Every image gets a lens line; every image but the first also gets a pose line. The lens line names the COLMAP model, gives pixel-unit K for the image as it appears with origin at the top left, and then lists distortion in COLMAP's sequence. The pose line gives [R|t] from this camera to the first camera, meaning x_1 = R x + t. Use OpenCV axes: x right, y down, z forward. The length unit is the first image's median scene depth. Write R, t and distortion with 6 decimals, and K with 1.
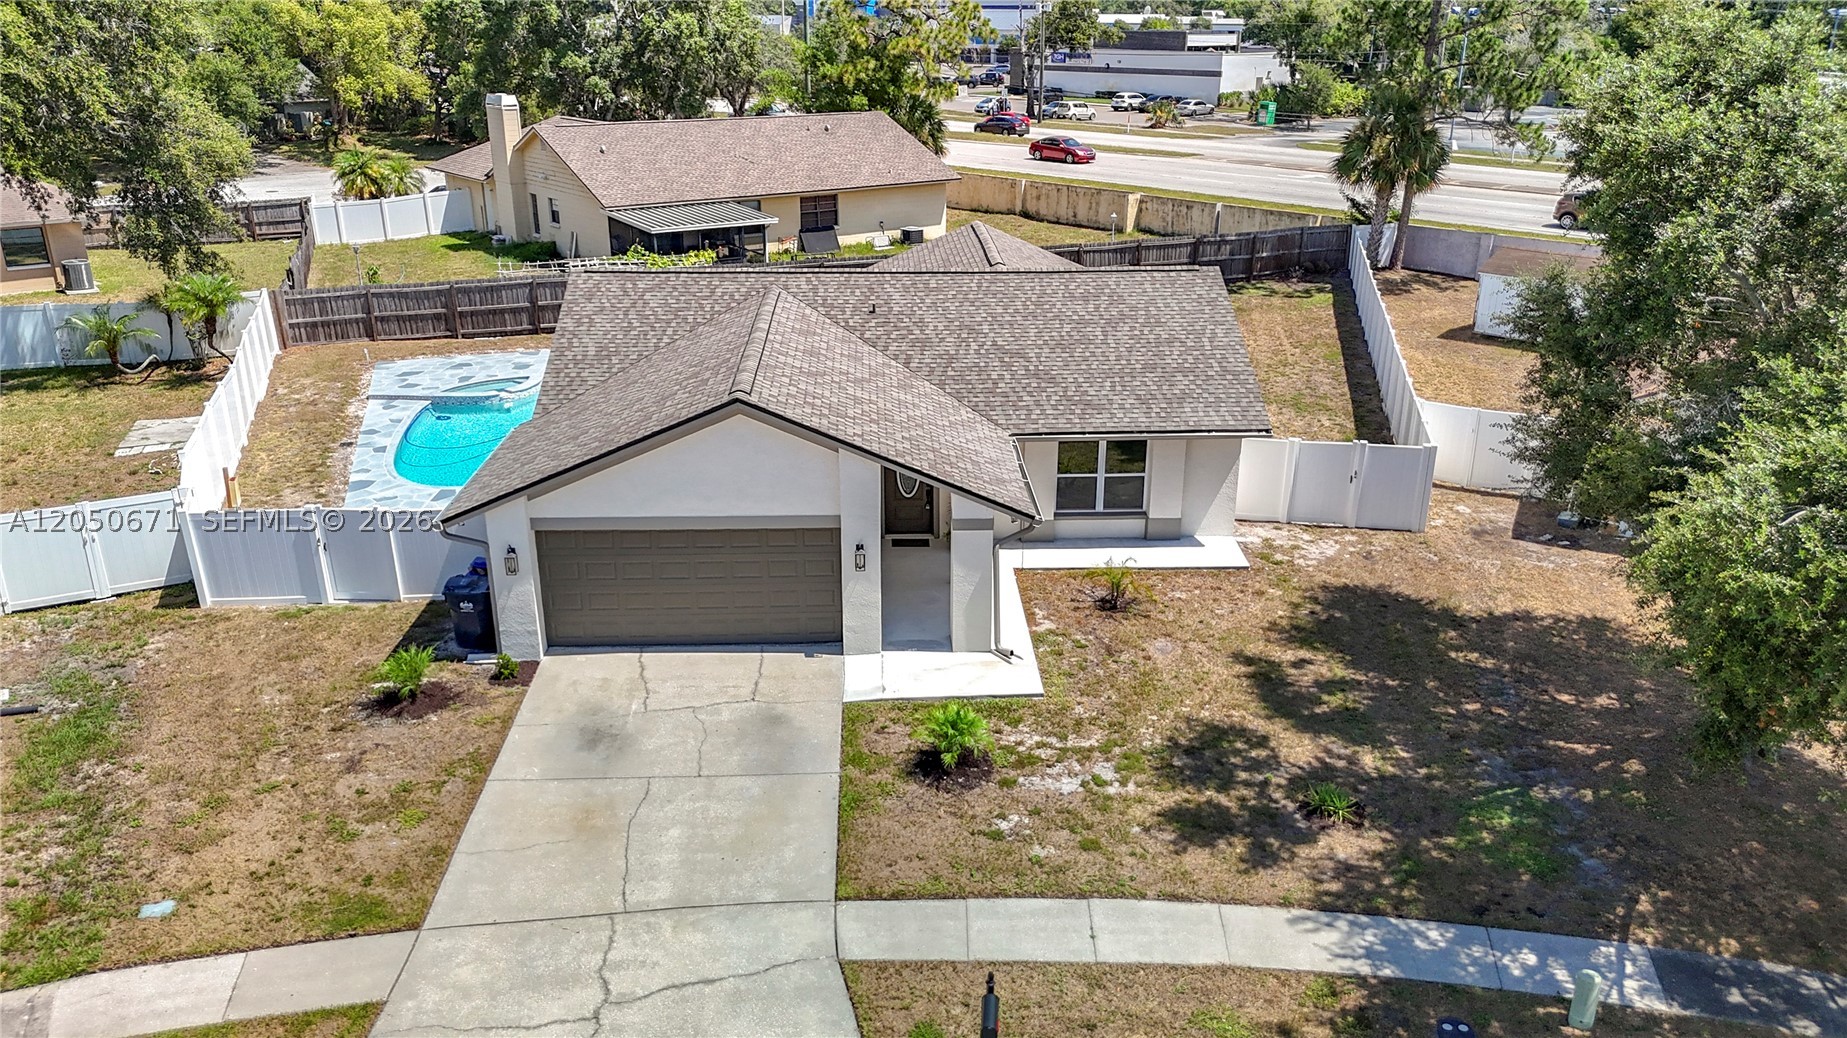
lens RADIAL K [[1409.7, 0, 922.7], [0, 1409.7, 584.9], [0, 0, 1]] dist [0.072074, -0.109779]
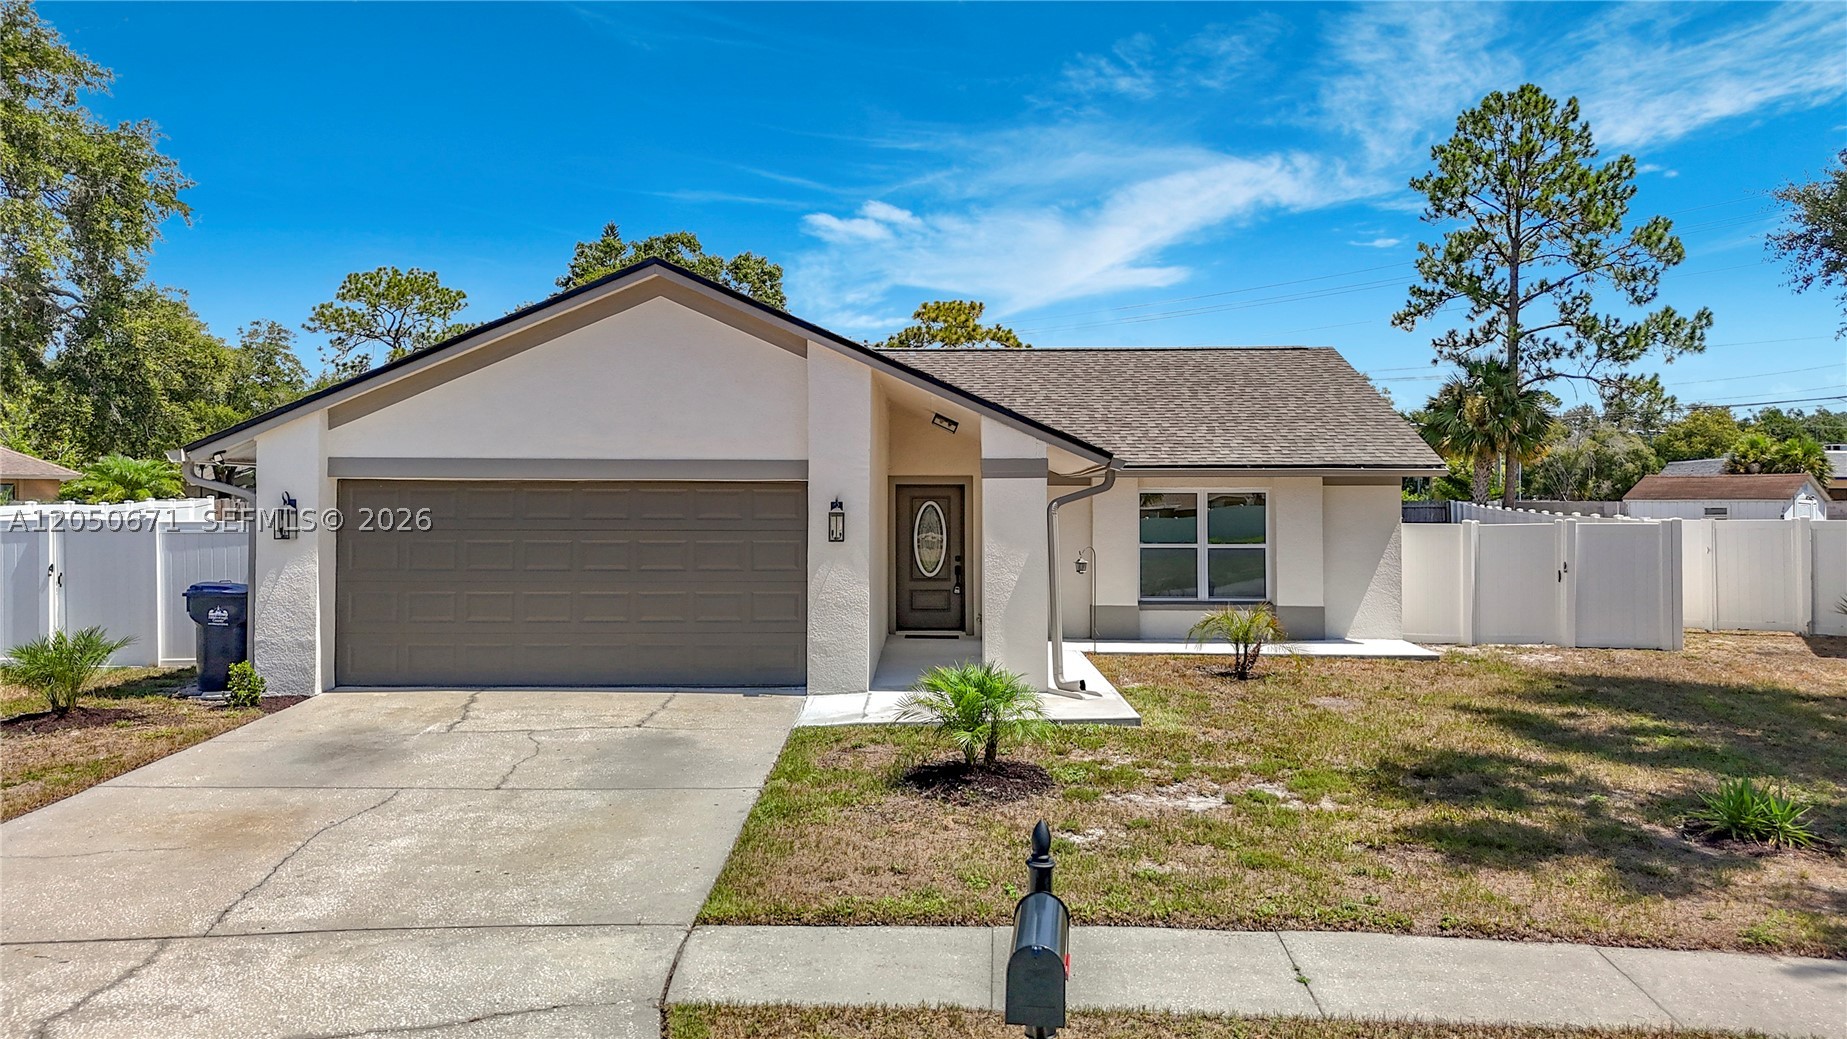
lens RADIAL K [[1374.2, 0, 927.2], [0, 1374.2, 487.9], [0, 0, 1]] dist [0.062072, -0.045439]
pose [[0.999072, -0.001467, -0.043043, 0.022209], [-0.015296, 0.922178, -0.386464, 0.200619], [0.040261, 0.386764, 0.921300, 0.423813]]
